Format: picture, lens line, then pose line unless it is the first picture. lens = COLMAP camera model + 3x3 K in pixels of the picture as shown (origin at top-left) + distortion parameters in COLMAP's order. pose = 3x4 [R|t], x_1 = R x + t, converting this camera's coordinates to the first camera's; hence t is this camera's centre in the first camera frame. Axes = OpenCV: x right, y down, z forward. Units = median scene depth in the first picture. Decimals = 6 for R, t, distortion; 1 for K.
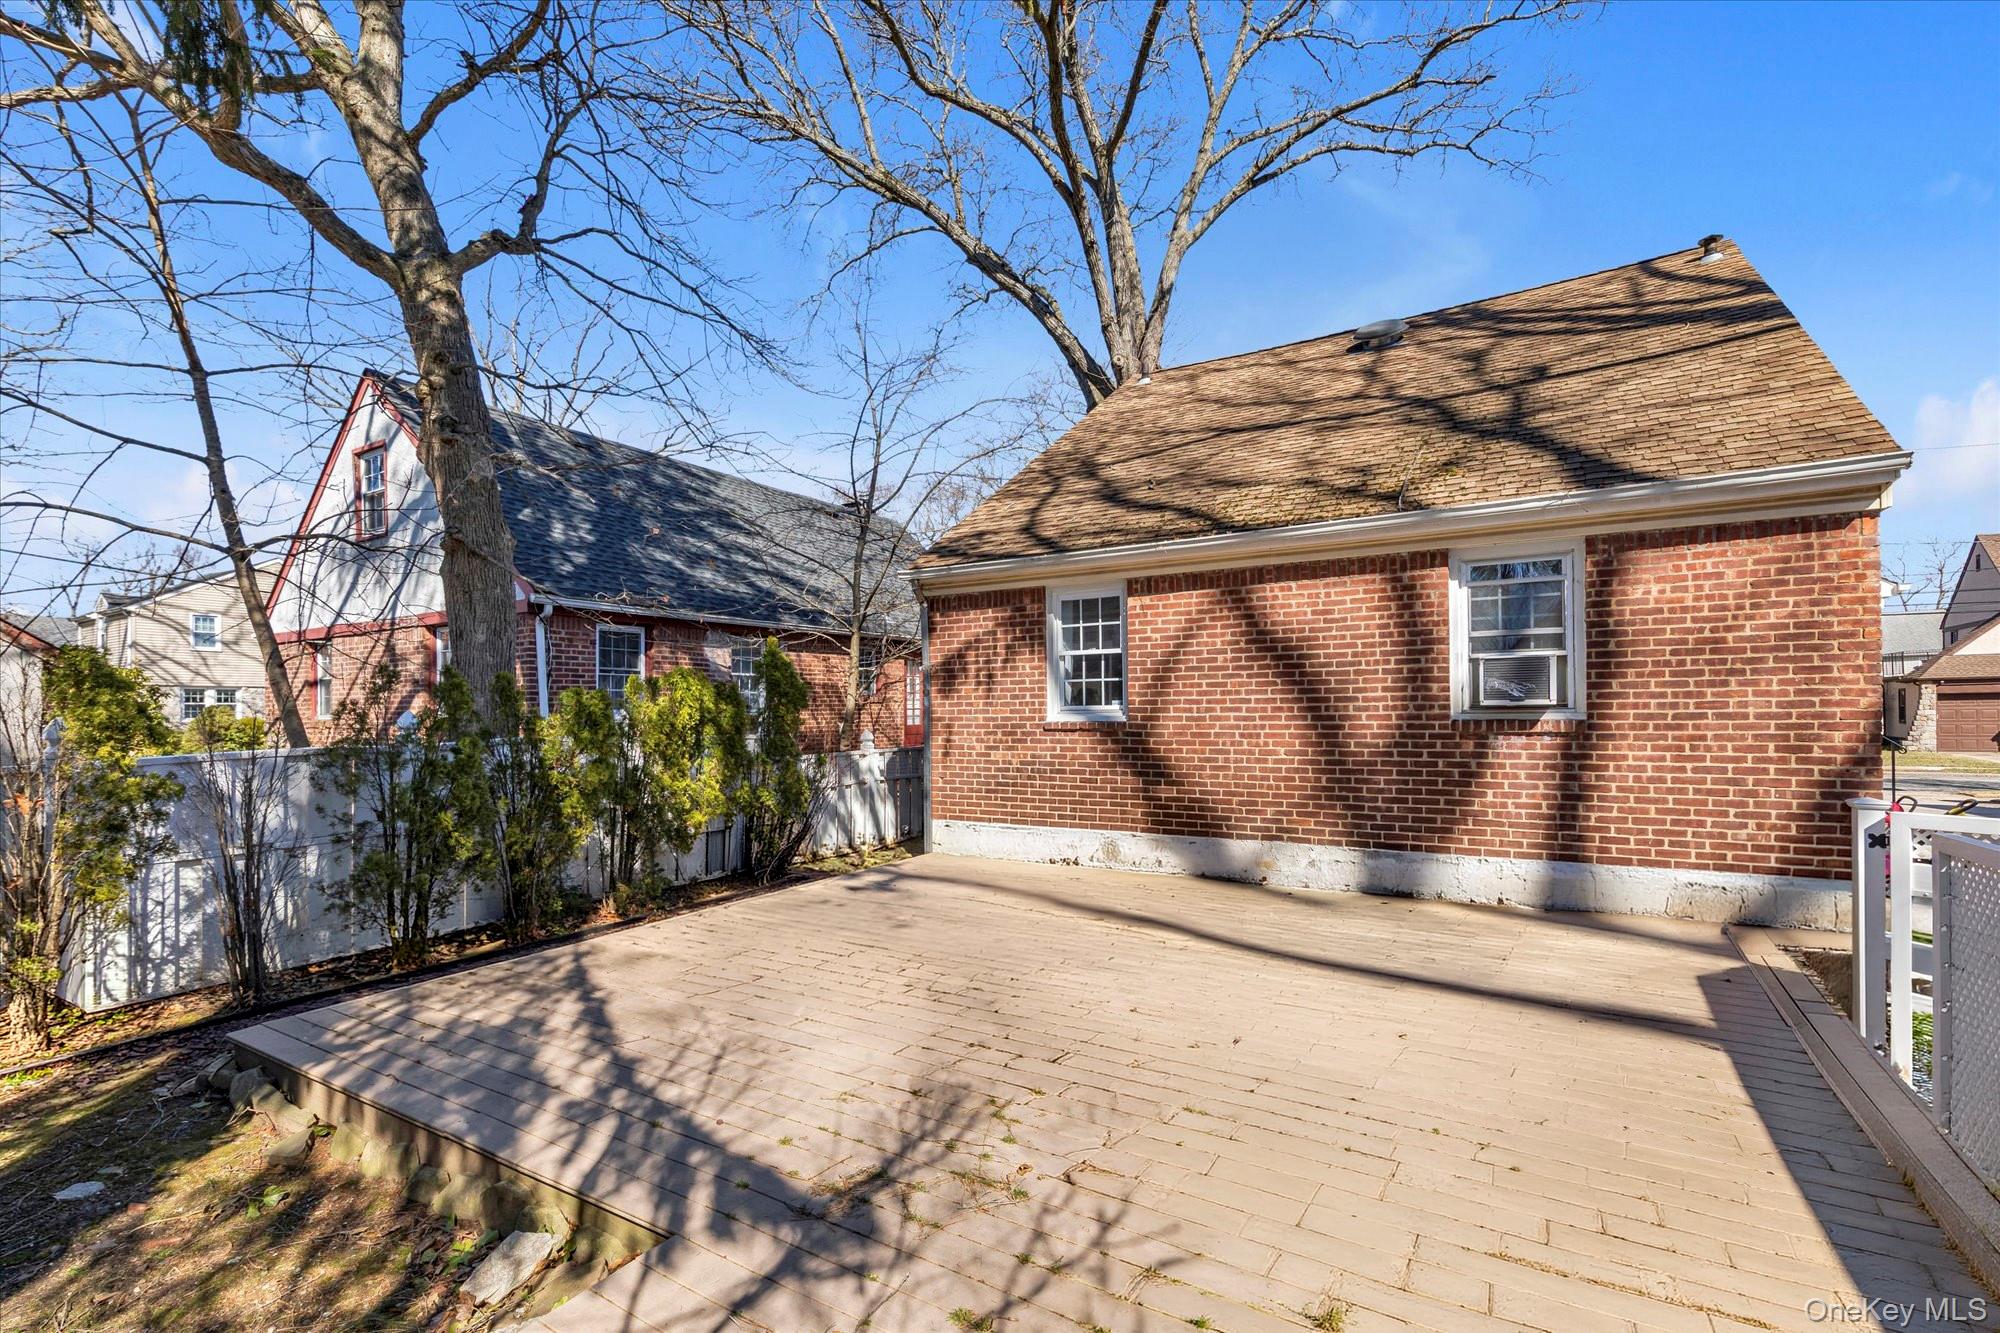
lens RADIAL K [[896.7, 0, 999.8], [0, 896.7, 688.8], [0, 0, 1]] dist [-0.010244, -0.000242]
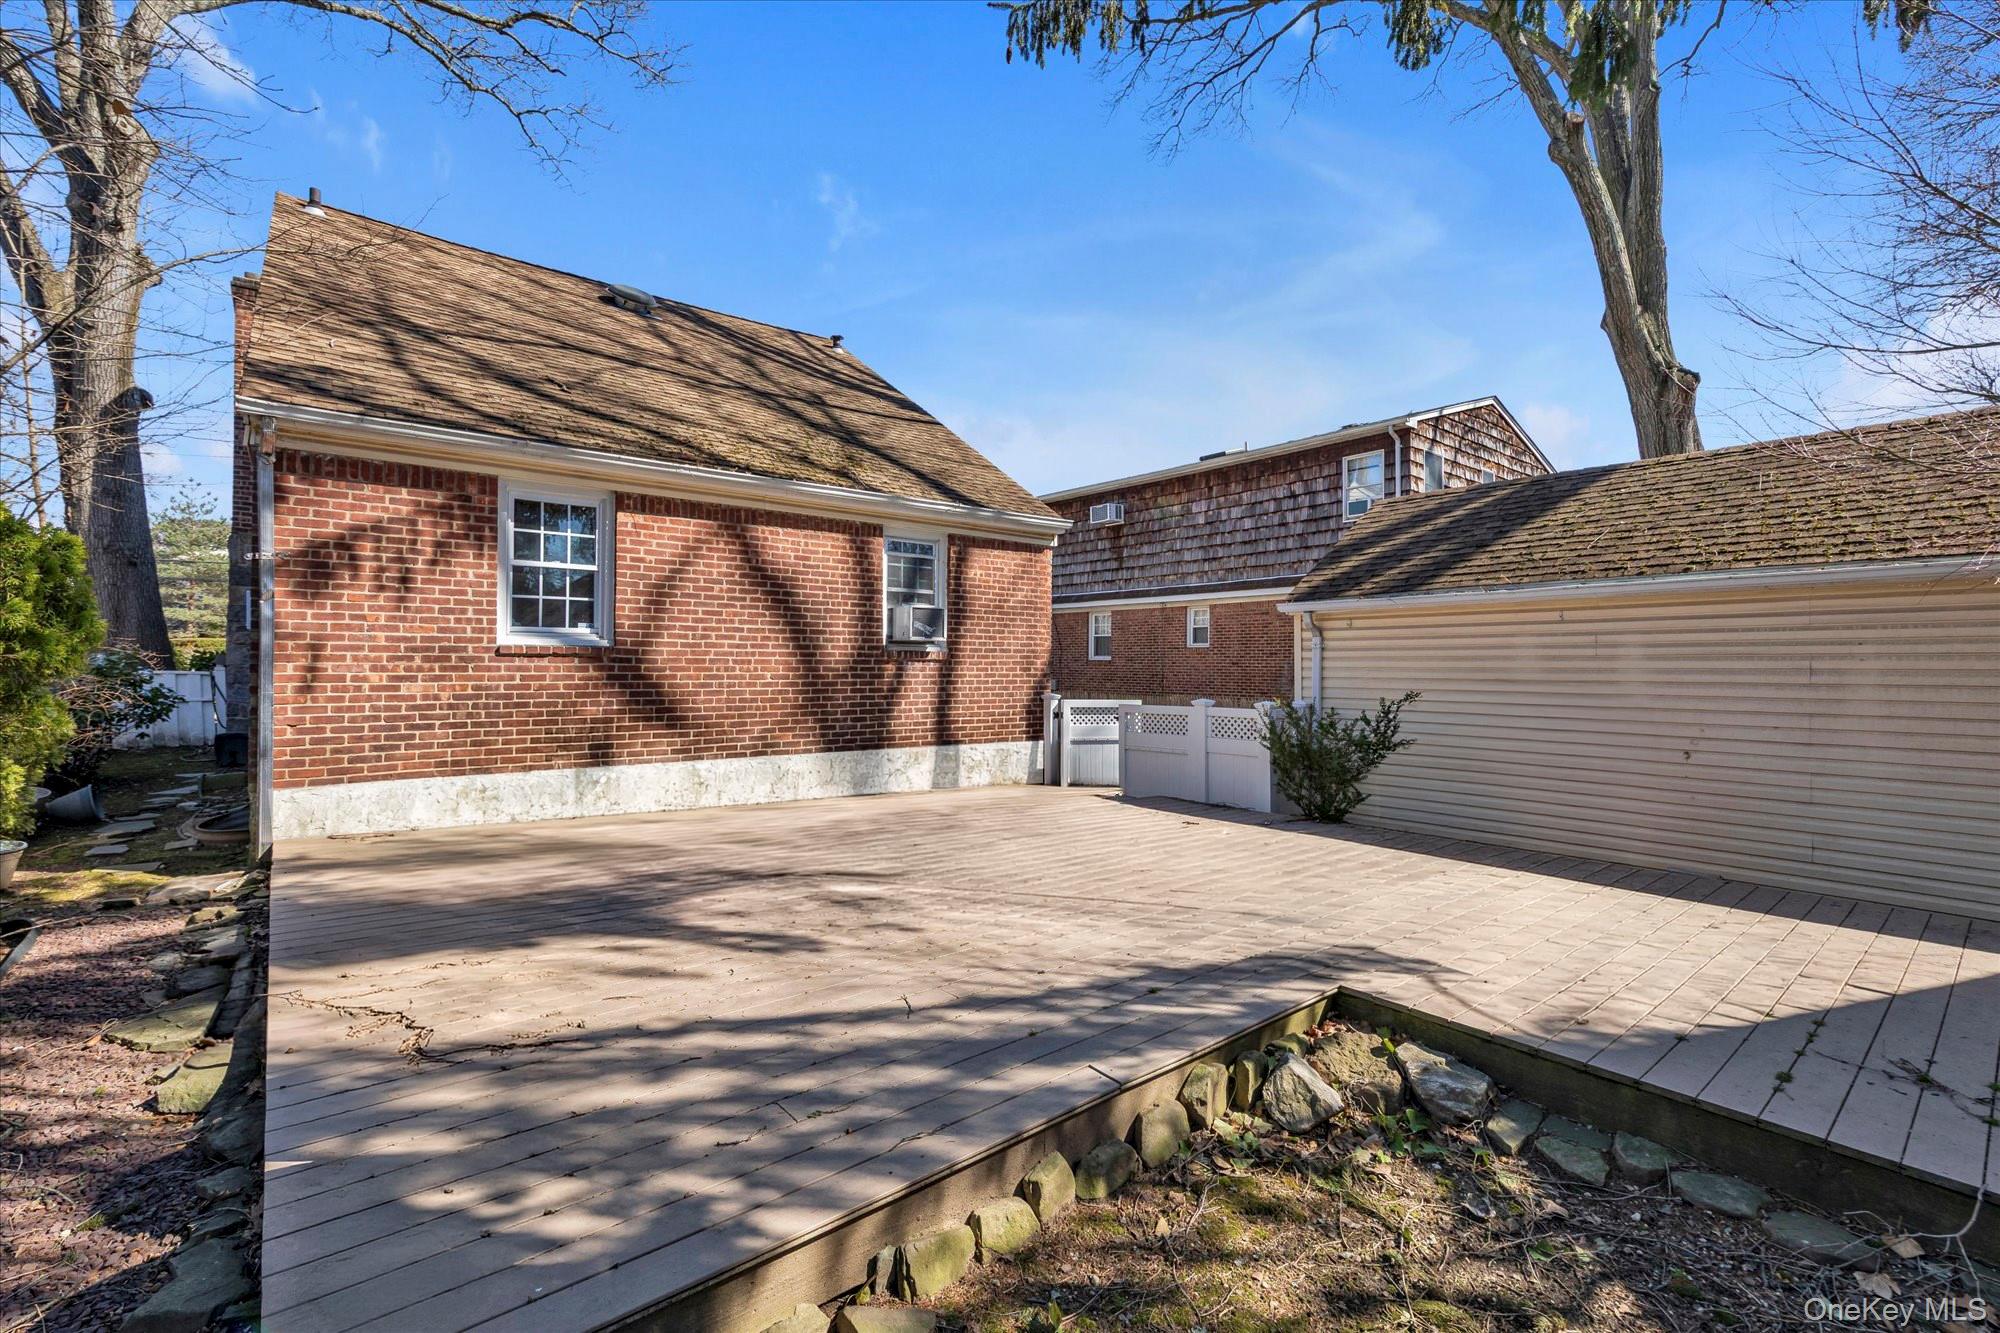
lens RADIAL K [[866.5, 0, 1003.5], [0, 866.5, 637.2], [0, 0, 1]] dist [0.000969, -0.000367]
pose [[0.310141, 0.044365, 0.949655, -0.613276], [-0.028557, 0.998895, -0.037339, 0.052029], [-0.950262, -0.015539, 0.311065, 0.367845]]
